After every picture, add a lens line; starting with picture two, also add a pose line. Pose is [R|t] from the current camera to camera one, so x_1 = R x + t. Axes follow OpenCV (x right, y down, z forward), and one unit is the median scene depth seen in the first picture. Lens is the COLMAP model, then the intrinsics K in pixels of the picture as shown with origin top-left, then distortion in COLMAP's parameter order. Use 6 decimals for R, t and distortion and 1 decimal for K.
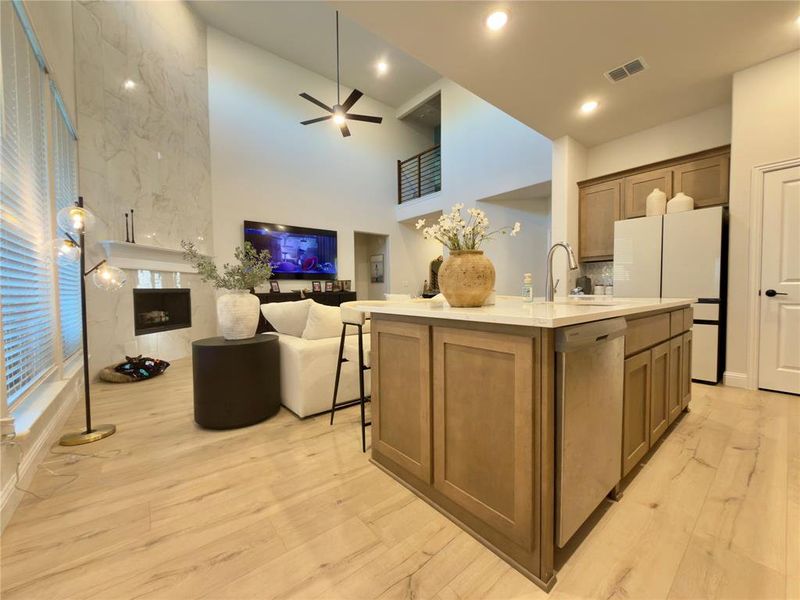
lens RADIAL K [[320.3, 0, 405.4], [0, 320.3, 301.1], [0, 0, 1]] dist [0.000777, -0.000154]
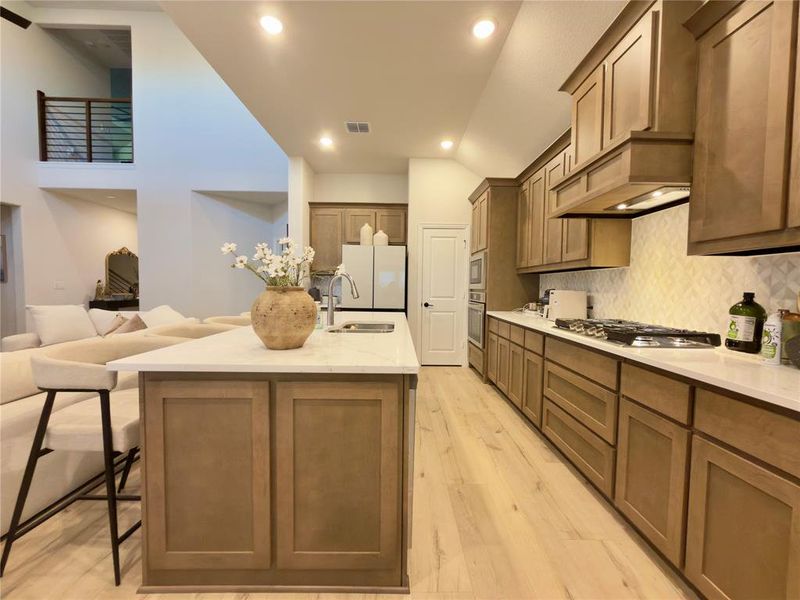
lens RADIAL K [[318.3, 0, 400.0], [0, 318.3, 300.0], [0, 0, 1]] dist [0.001837, 0.000019]
pose [[0.627341, -0.016419, 0.778572, -0.144346], [0.006759, 0.999855, 0.015639, -0.060055], [-0.778715, -0.004548, 0.627361, 0.085169]]
